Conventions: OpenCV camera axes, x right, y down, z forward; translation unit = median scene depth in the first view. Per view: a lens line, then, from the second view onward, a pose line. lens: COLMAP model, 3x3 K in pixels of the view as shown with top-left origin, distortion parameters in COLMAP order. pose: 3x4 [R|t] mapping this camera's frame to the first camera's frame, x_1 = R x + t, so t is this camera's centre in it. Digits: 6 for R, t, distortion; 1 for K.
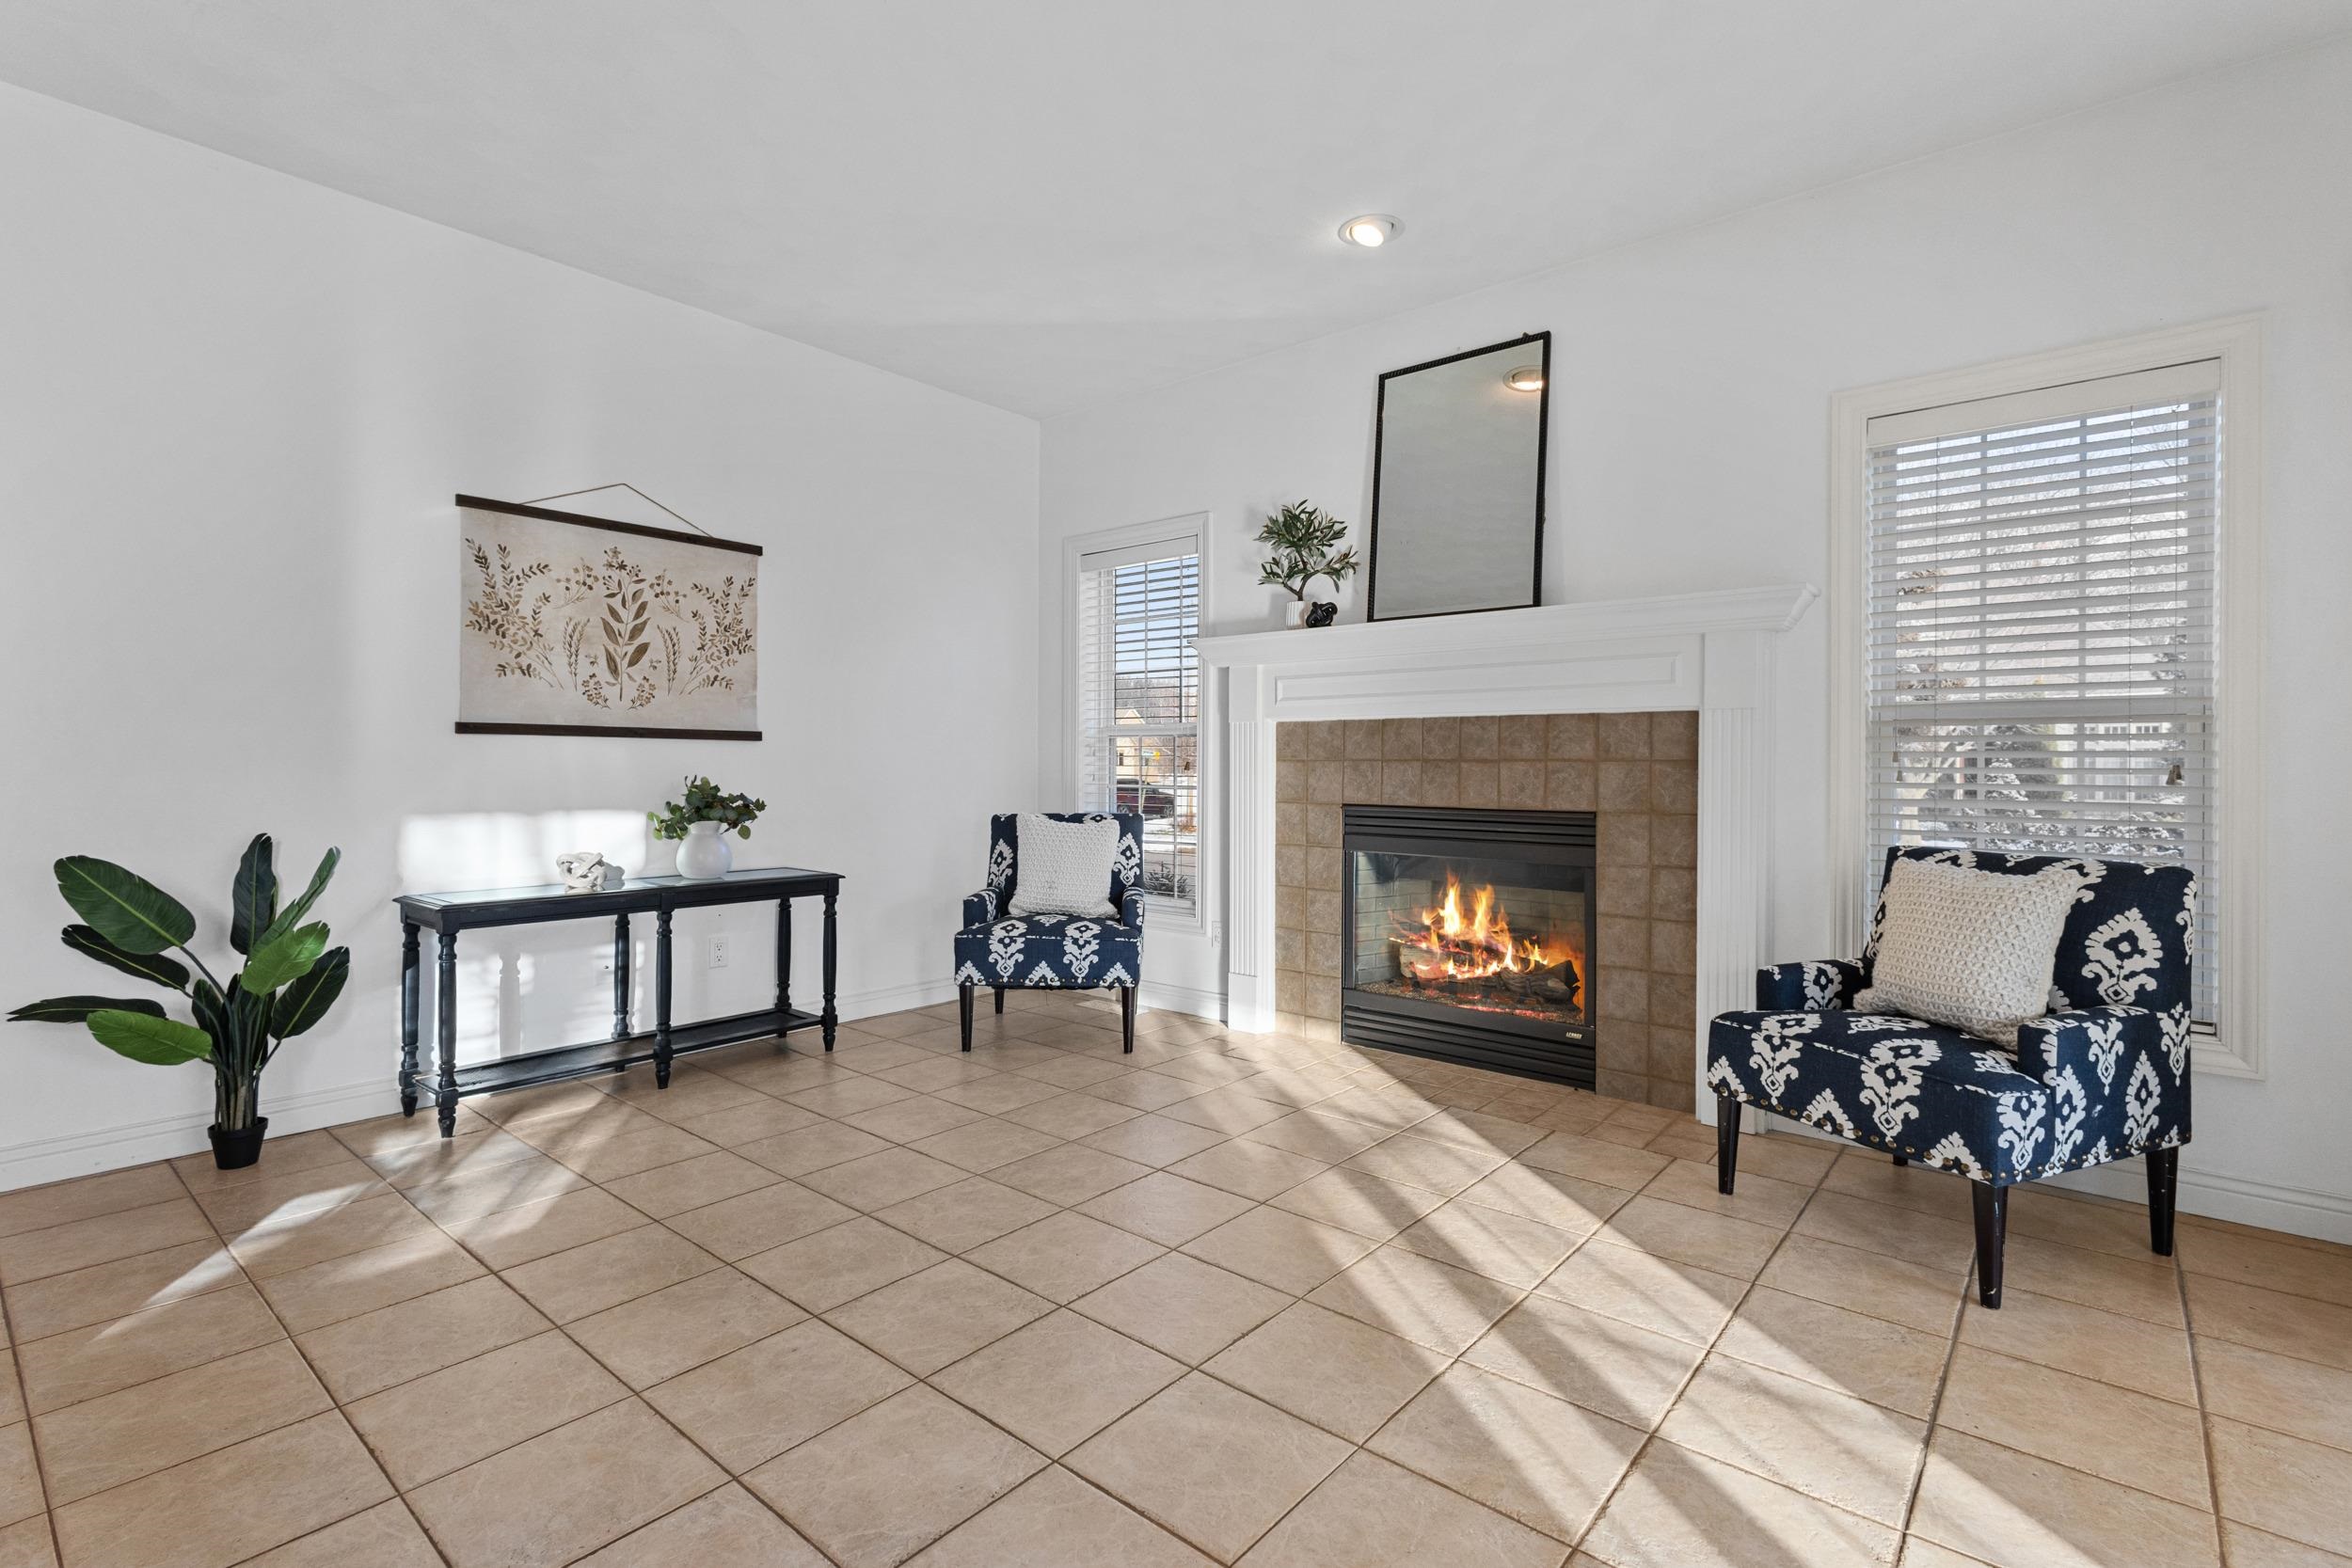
lens RADIAL K [[1082.5, 0, 1176.4], [0, 1082.5, 775.5], [0, 0, 1]] dist [0.010029, -0.000103]
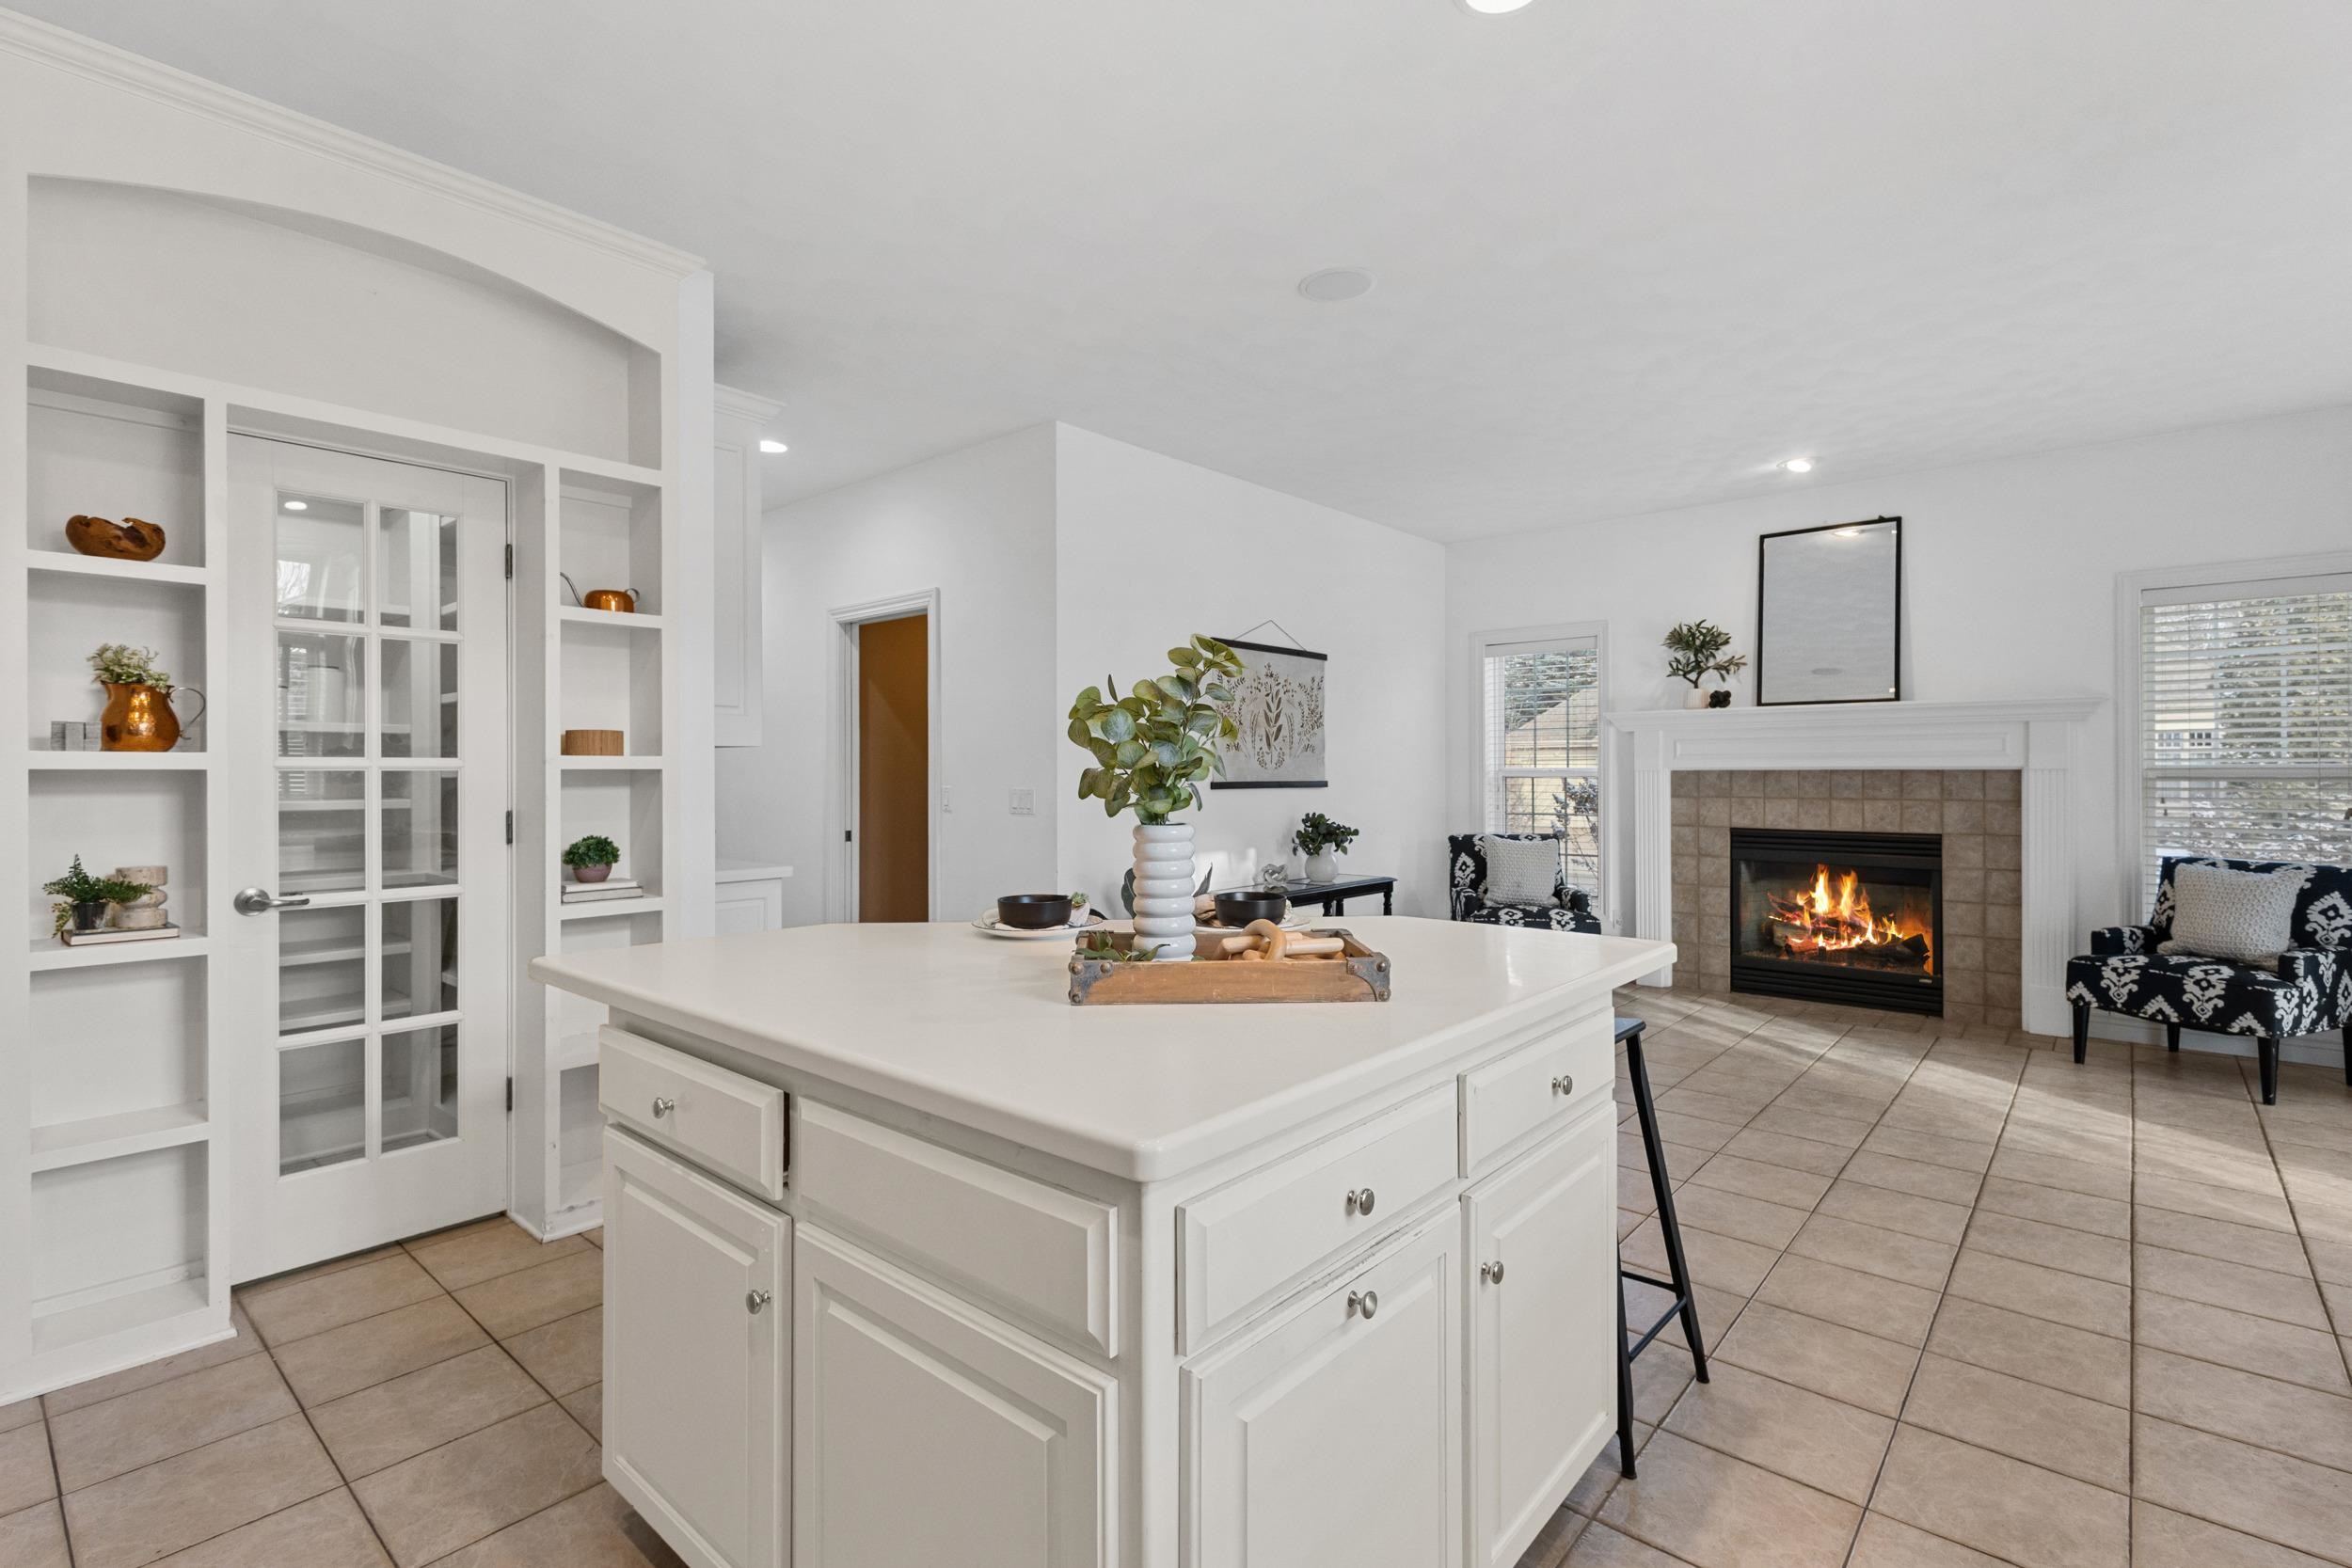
lens RADIAL K [[1076.4, 0, 1175.2], [0, 1076.4, 778.6], [0, 0, 1]] dist [0.014413, -0.005480]
pose [[0.999833, -0.007436, -0.016717, -0.670861], [0.007412, 0.999971, -0.001480, -0.050666], [0.016728, 0.001355, 0.999859, -0.548353]]
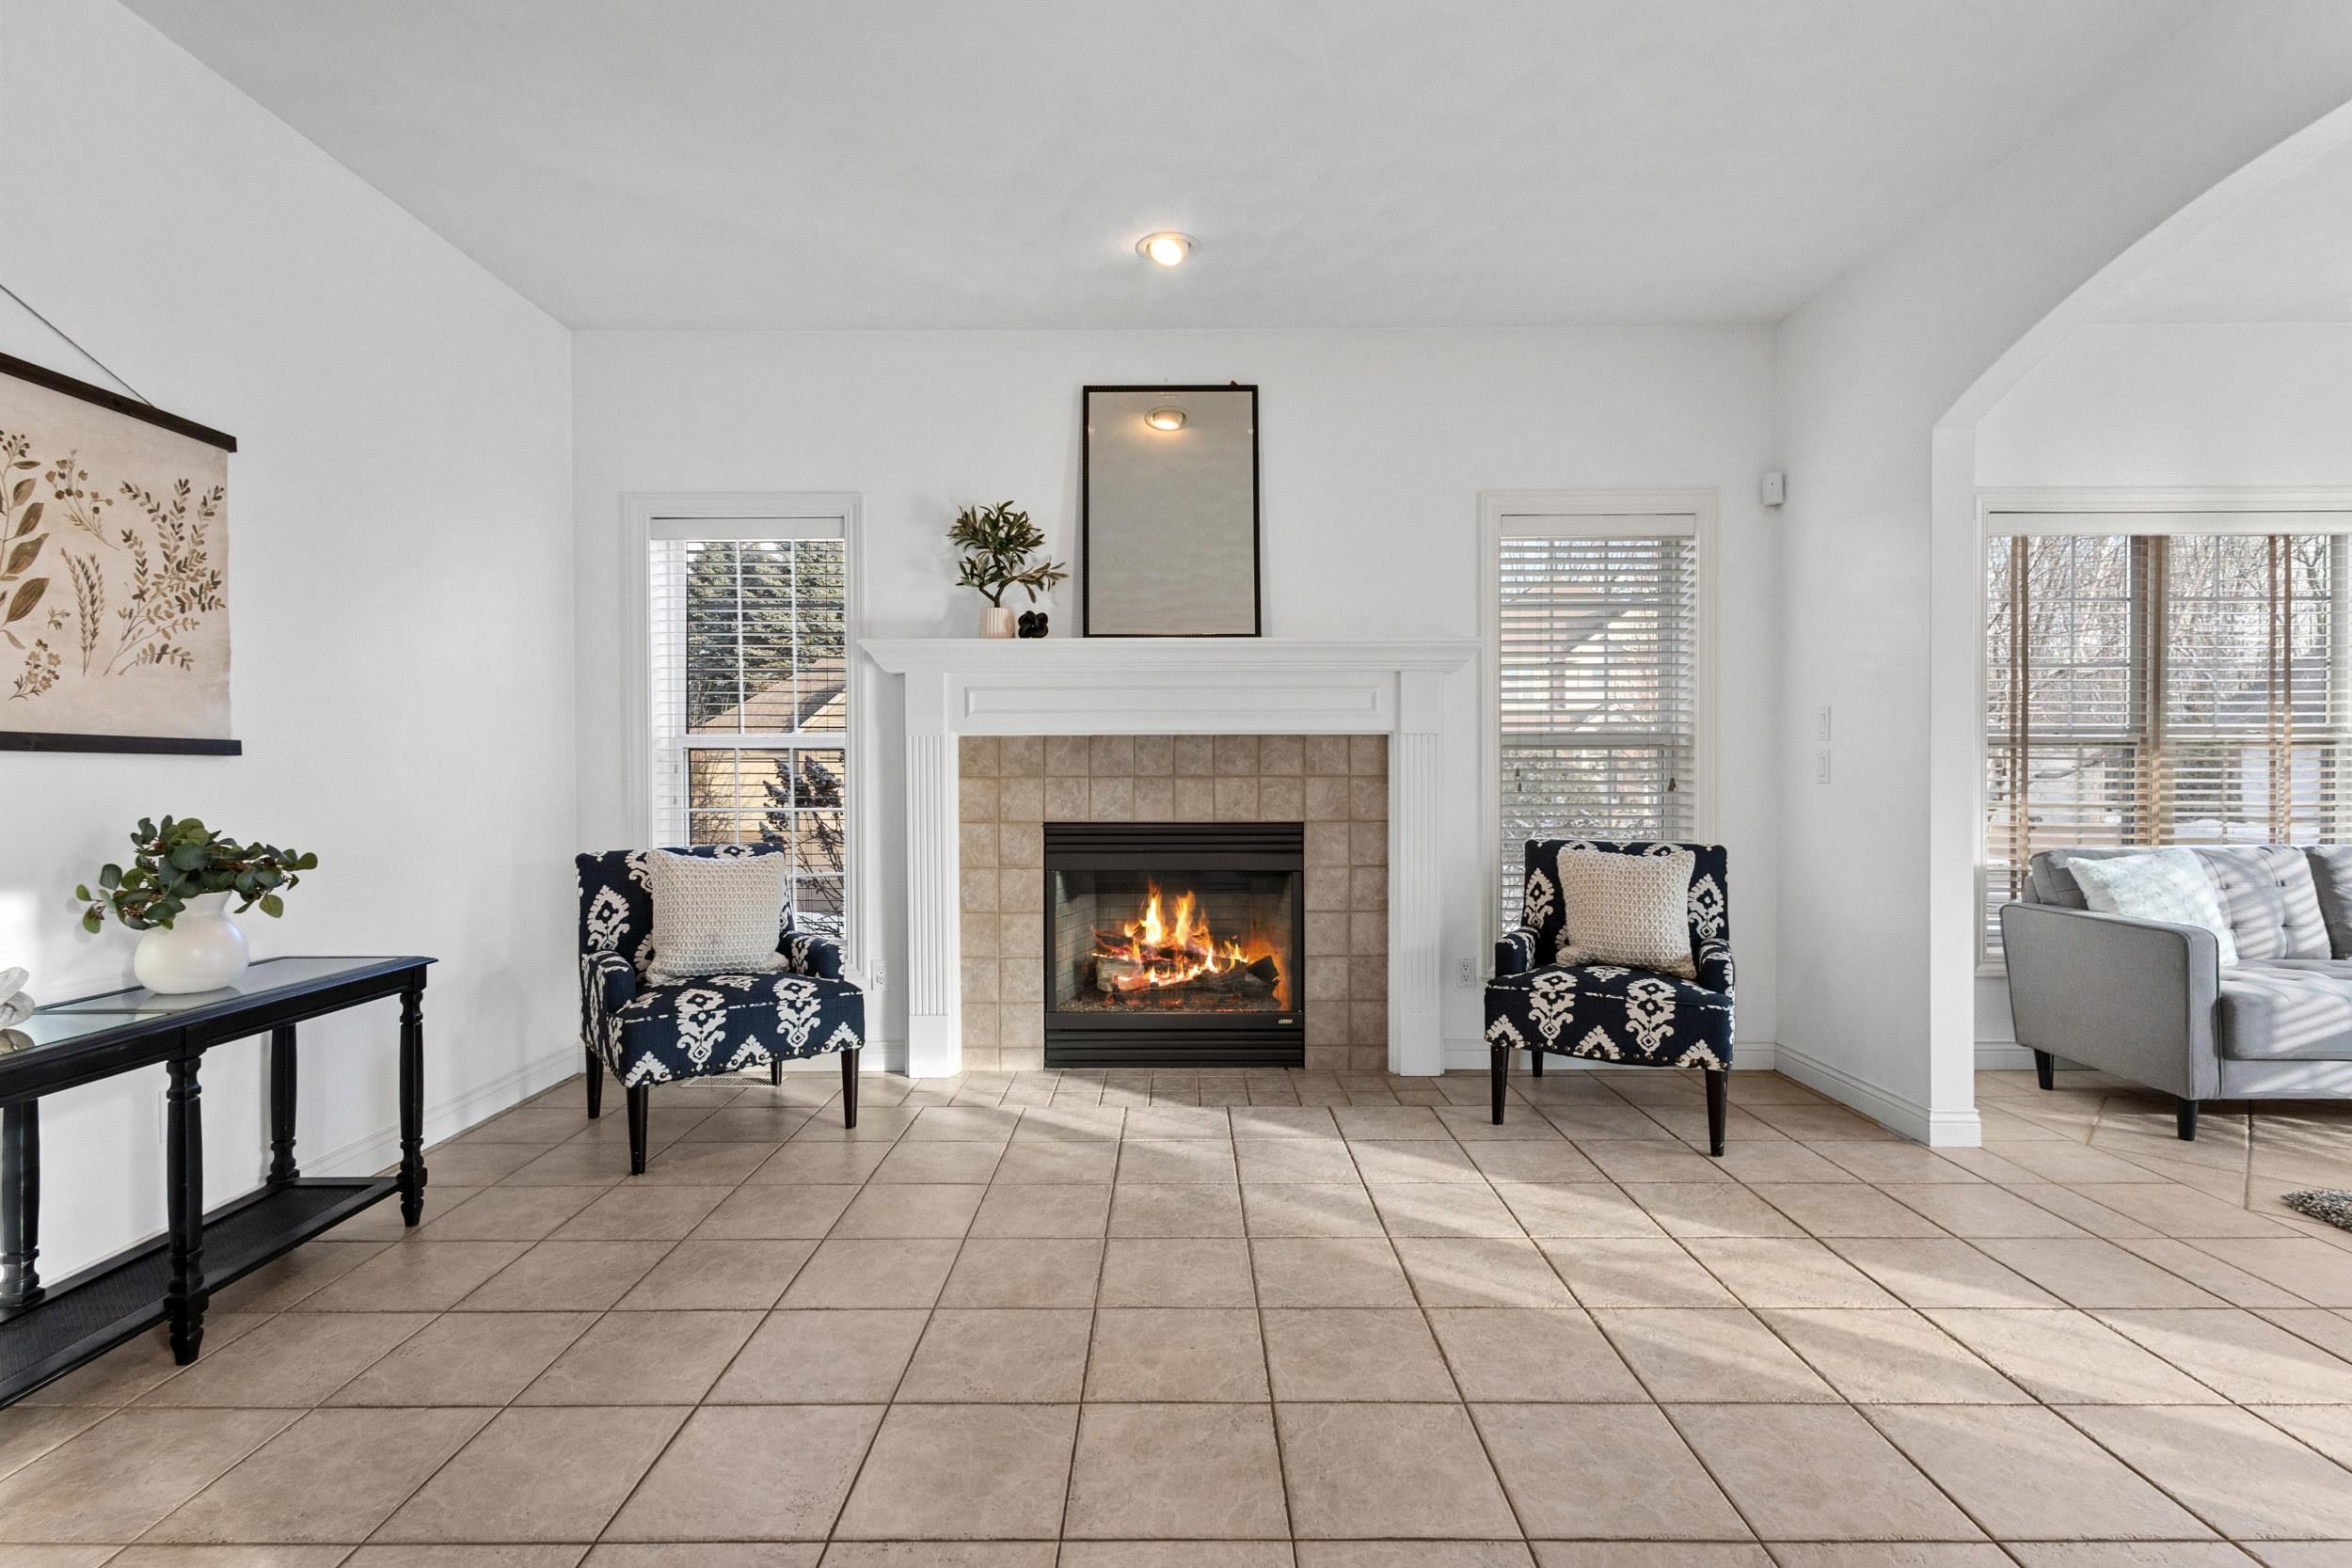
lens RADIAL K [[1076.4, 0, 1175.2], [0, 1076.4, 778.6], [0, 0, 1]] dist [0.014413, -0.005480]
pose [[0.762963, -0.011114, 0.646347, -0.446572], [0.012012, 0.999923, 0.003014, -0.016553], [-0.646331, 0.005464, 0.763038, 0.225571]]
